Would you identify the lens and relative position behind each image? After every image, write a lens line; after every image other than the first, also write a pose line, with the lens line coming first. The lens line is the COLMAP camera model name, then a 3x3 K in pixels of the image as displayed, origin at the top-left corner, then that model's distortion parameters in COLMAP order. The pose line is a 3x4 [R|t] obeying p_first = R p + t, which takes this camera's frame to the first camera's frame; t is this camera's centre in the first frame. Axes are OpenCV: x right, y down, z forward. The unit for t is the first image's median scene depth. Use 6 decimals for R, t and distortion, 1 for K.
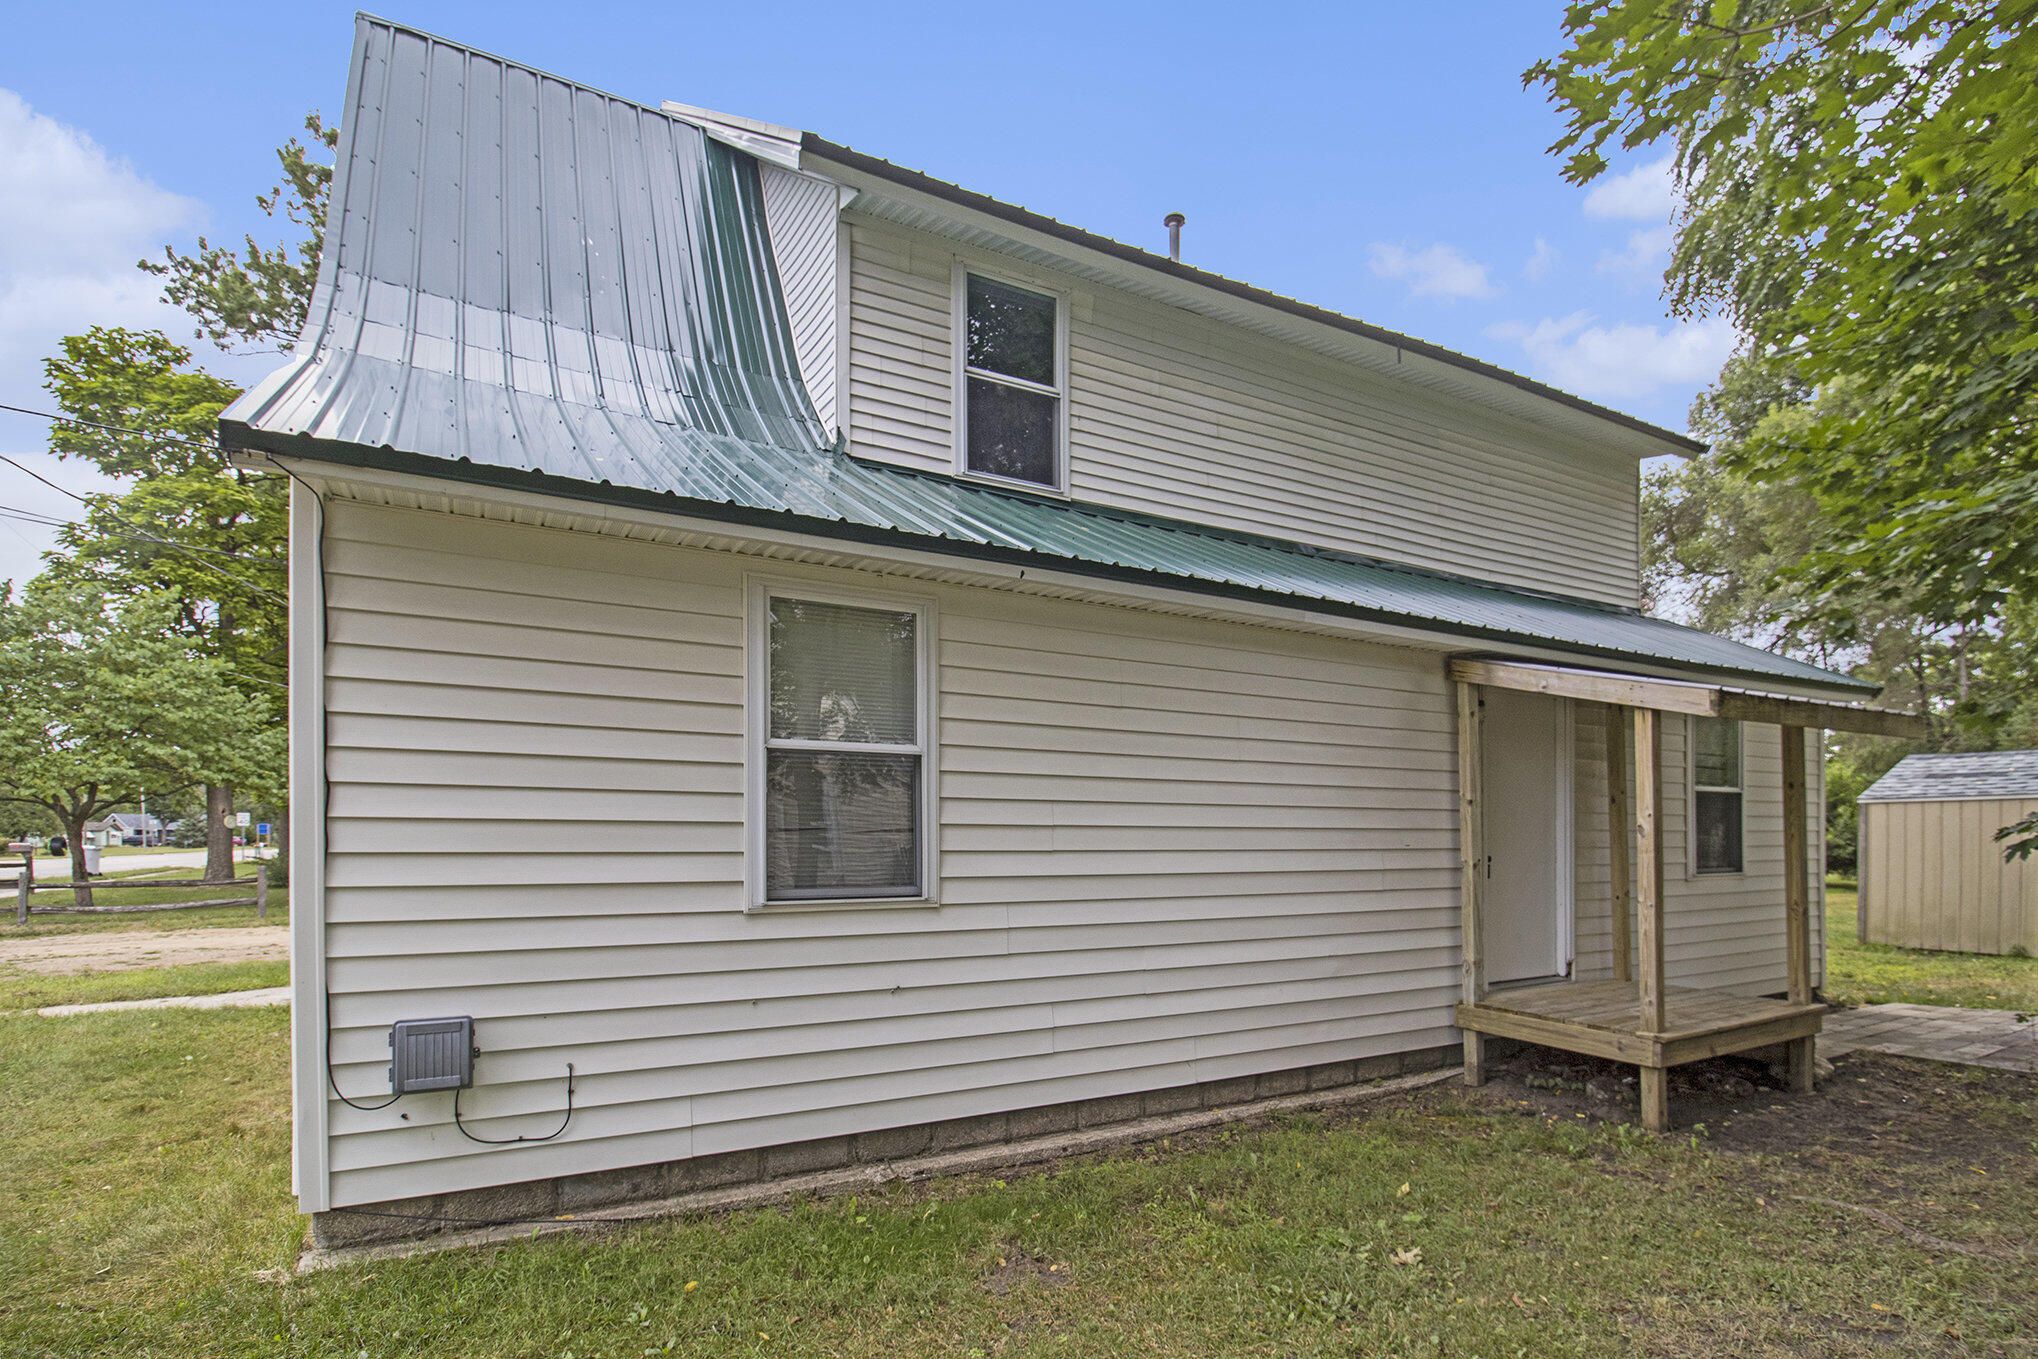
lens RADIAL K [[1063.6, 0, 1019.0], [0, 1063.6, 679.5], [0, 0, 1]] dist [0.000899, 0.000176]
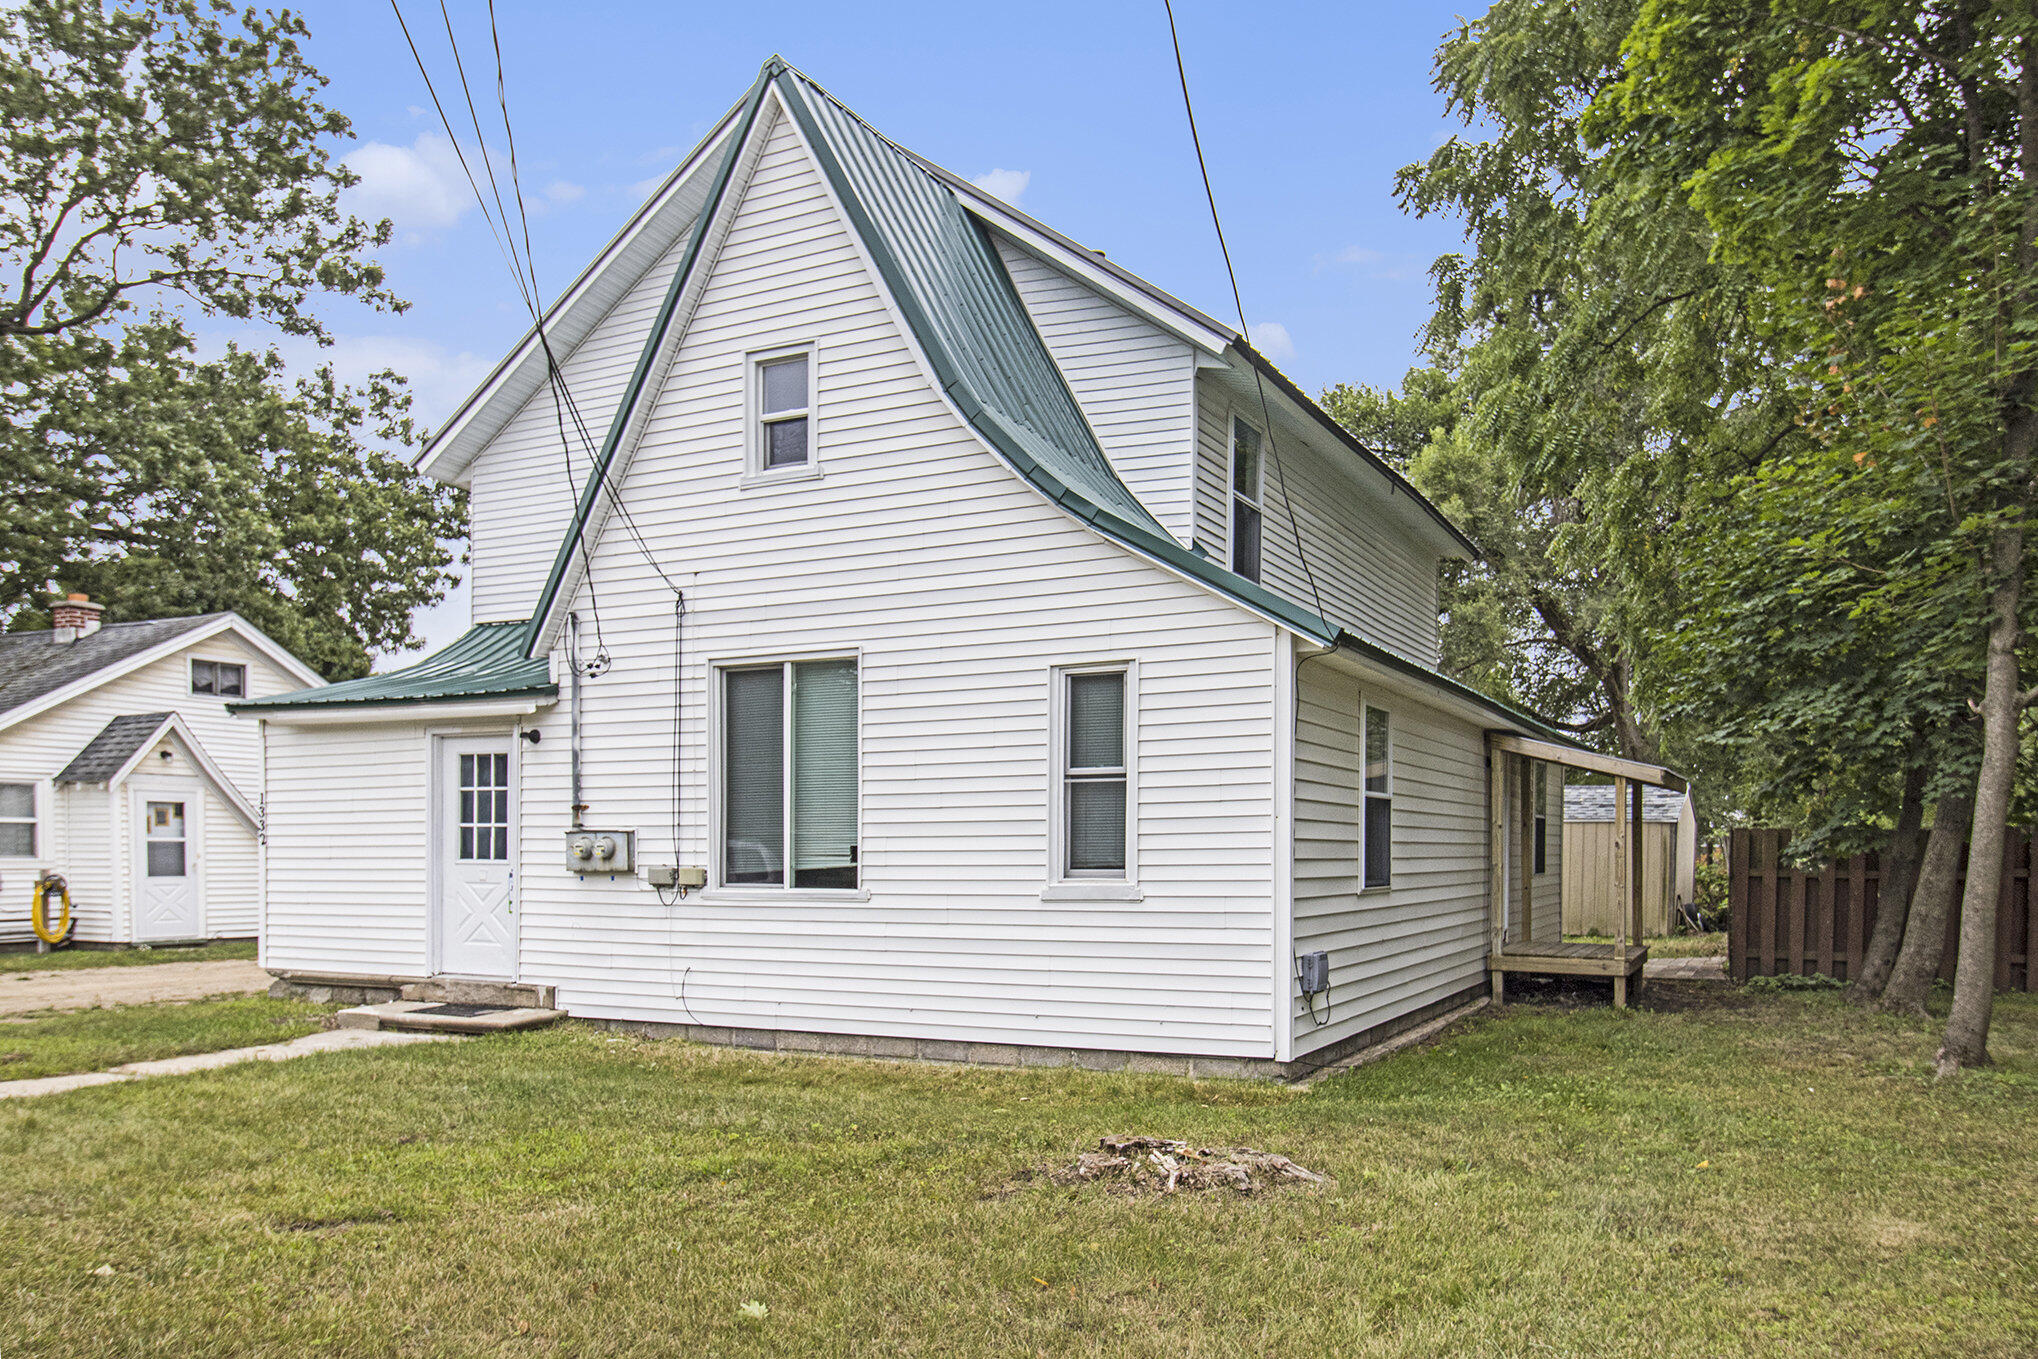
lens RADIAL K [[1560.6, 0, 1019.0], [0, 1560.6, 679.5], [0, 0, 1]] dist [-0.027842, -0.000691]
pose [[0.833090, 0.058881, 0.549995, -1.462587], [-0.079024, 0.996788, 0.012984, -0.074951], [-0.547464, -0.054280, 0.835067, -0.513068]]
